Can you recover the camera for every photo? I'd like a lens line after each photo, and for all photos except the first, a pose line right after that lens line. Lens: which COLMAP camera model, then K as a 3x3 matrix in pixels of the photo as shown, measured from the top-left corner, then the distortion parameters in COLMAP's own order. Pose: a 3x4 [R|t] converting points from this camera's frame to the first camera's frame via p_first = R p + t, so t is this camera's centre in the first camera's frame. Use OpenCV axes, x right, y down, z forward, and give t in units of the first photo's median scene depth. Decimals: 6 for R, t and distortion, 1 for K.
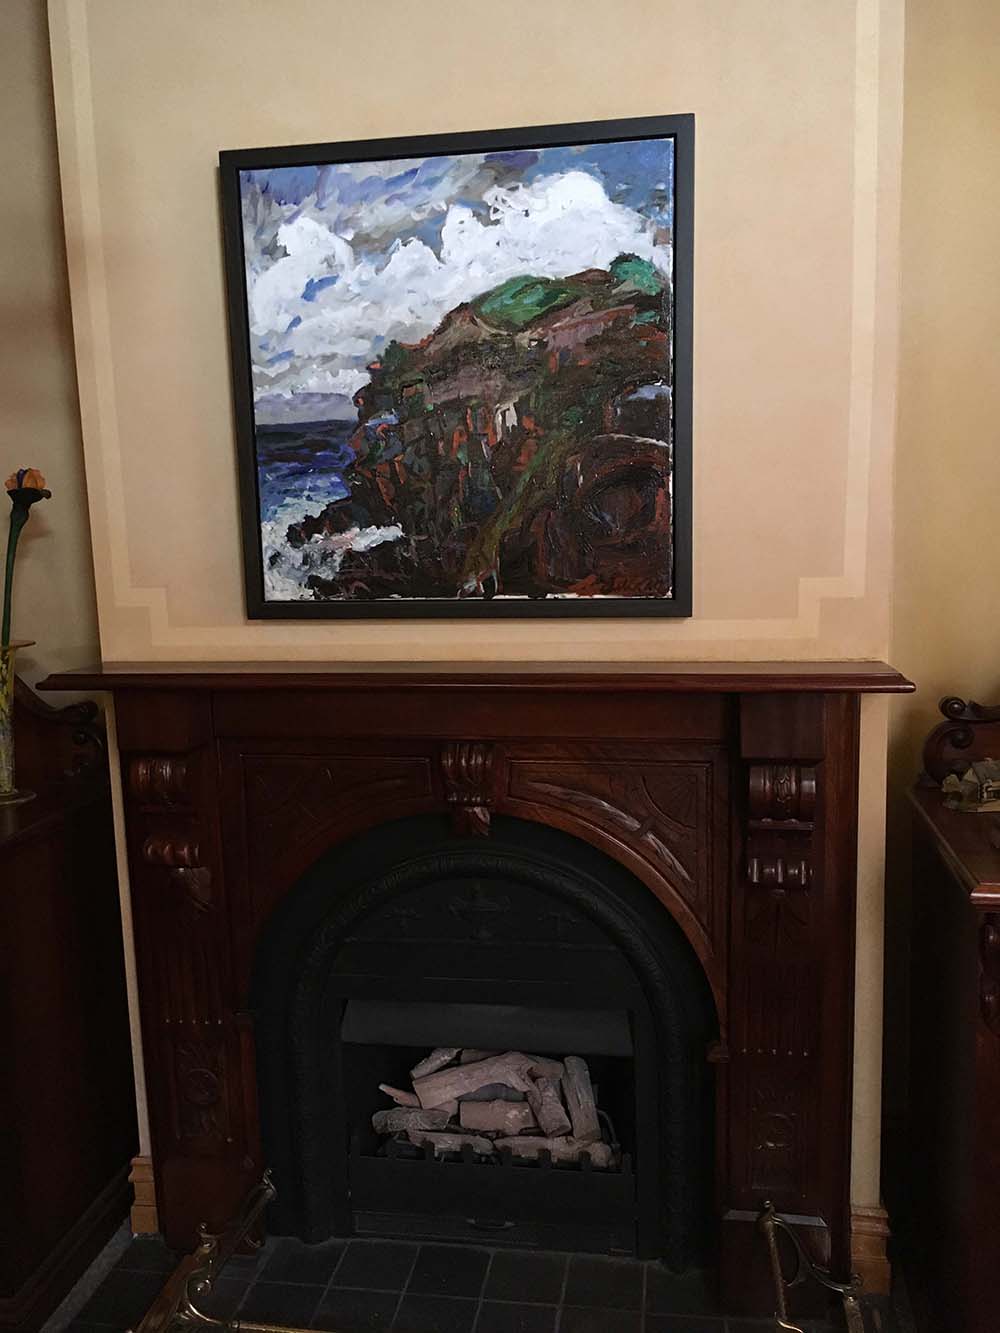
lens RADIAL K [[1136.8, 0, 500.6], [0, 1136.8, 667.7], [0, 0, 1]] dist [0.058235, -0.041854]
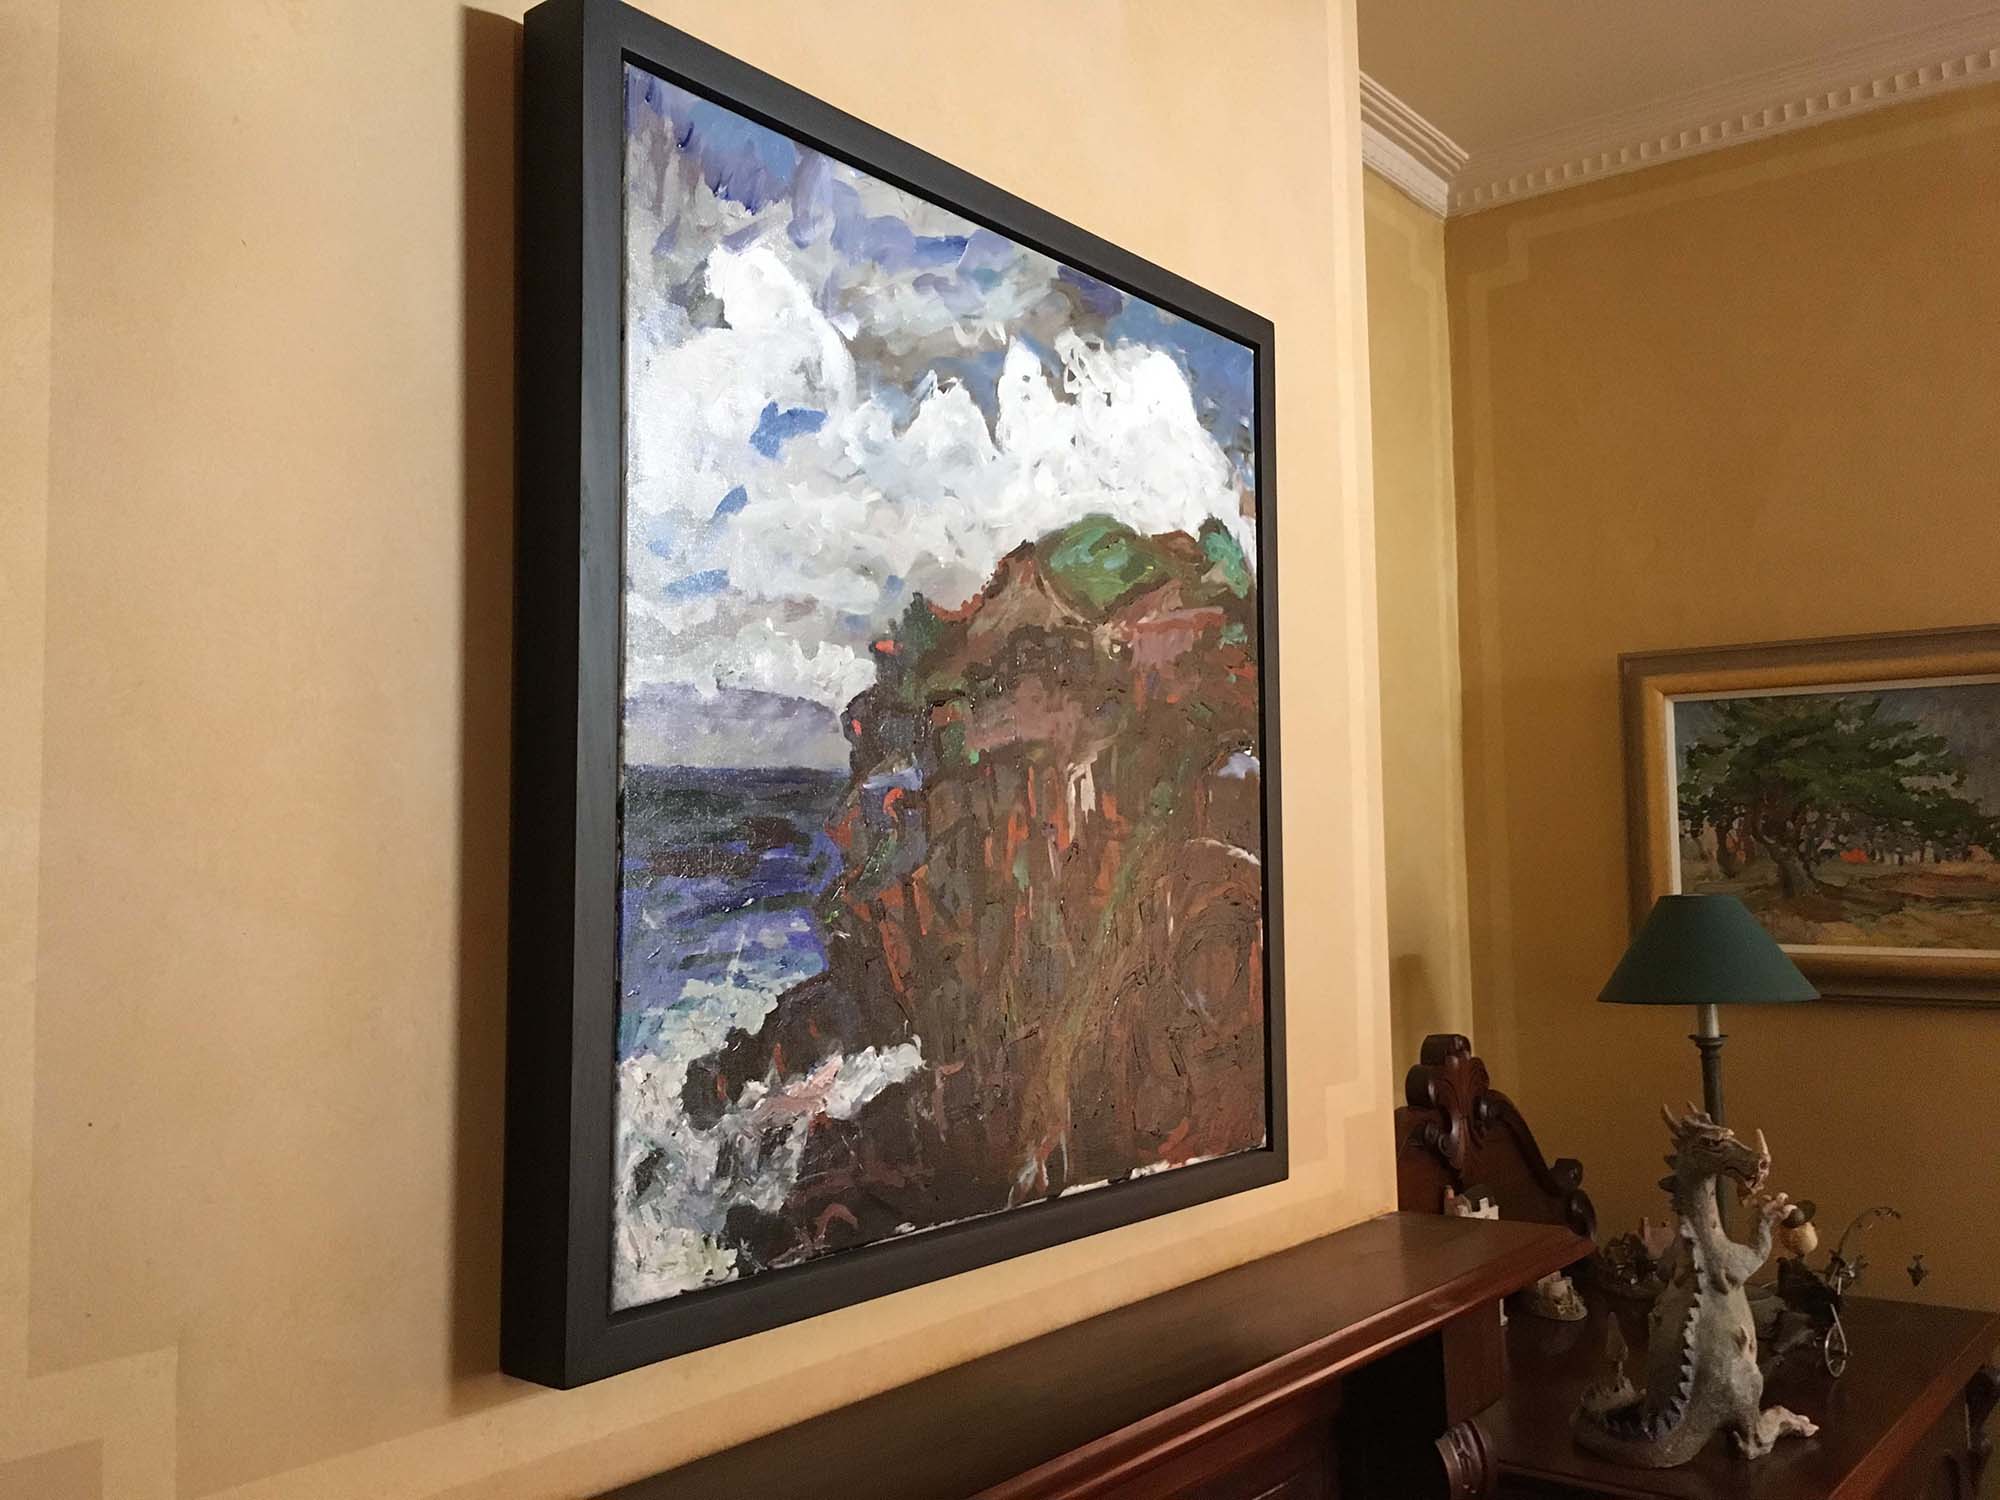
lens RADIAL K [[1705.7, 0, 1001.1], [0, 1705.7, 742.8], [0, 0, 1]] dist [0.058235, -0.041854]
pose [[0.483224, 0.087337, 0.871130, -0.614025], [0.127457, 0.977393, -0.168692, -0.125425], [-0.866169, 0.192547, 0.461168, 0.699387]]
